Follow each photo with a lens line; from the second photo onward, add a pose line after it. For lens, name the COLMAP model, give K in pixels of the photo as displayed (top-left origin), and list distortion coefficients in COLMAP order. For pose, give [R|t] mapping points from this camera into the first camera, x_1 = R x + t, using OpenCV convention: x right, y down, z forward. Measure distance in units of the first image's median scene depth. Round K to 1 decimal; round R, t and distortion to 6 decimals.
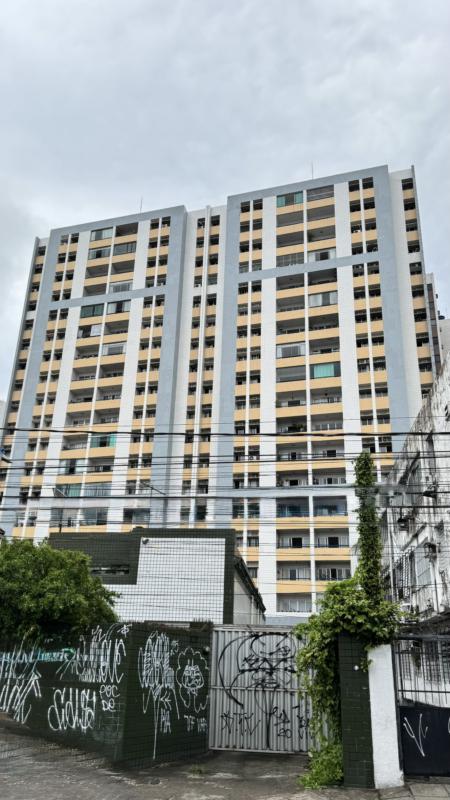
lens RADIAL K [[630.9, 0, 224.8], [0, 630.9, 398.3], [0, 0, 1]] dist [-0.009950, -0.002820]
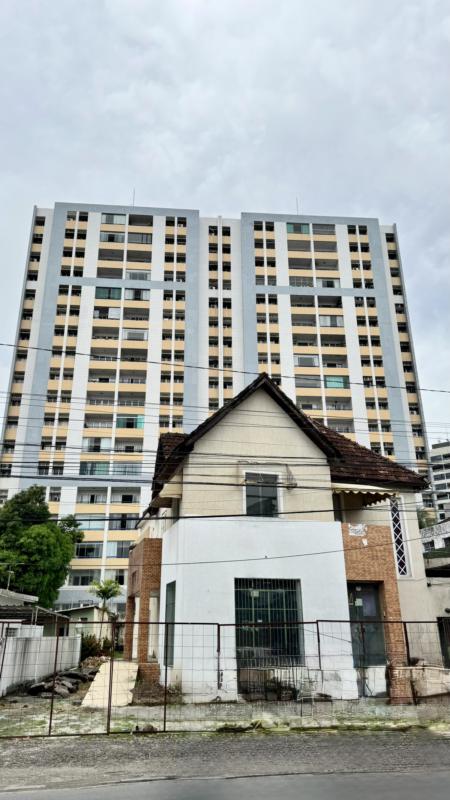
lens RADIAL K [[529.6, 0, 224.0], [0, 529.6, 402.1], [0, 0, 1]] dist [-0.001401, -0.002525]
pose [[0.924273, 0.098342, 0.368847, -0.354372], [-0.115304, 0.993036, 0.024169, -0.005102], [-0.363902, -0.064869, 0.929176, 0.121874]]
